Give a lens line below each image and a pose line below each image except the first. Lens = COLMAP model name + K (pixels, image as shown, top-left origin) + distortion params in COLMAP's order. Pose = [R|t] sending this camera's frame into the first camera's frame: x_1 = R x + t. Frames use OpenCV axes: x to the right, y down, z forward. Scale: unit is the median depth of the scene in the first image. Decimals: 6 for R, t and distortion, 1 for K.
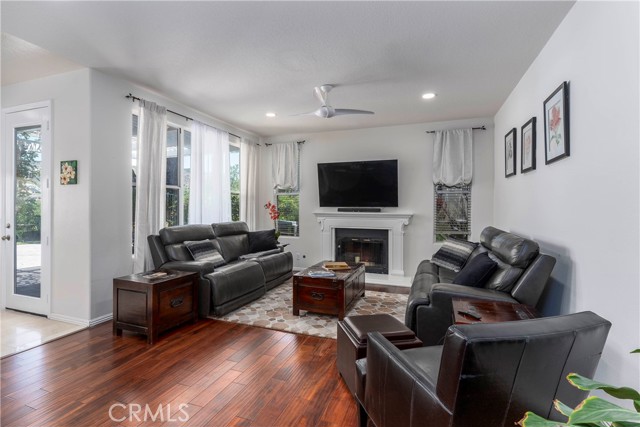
lens RADIAL K [[314.9, 0, 317.8], [0, 314.9, 206.7], [0, 0, 1]] dist [0.000266, 0.000133]
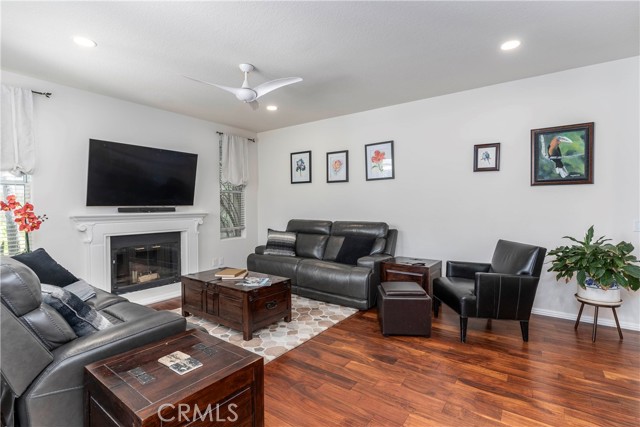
lens RADIAL K [[304.9, 0, 319.6], [0, 304.9, 212.0], [0, 0, 1]] dist [0.000660, 0.000573]
pose [[0.271278, -0.027061, 0.962121, -0.501670], [0.002575, 0.999622, 0.027390, -0.003894], [-0.962498, -0.004953, 0.271245, 0.399675]]
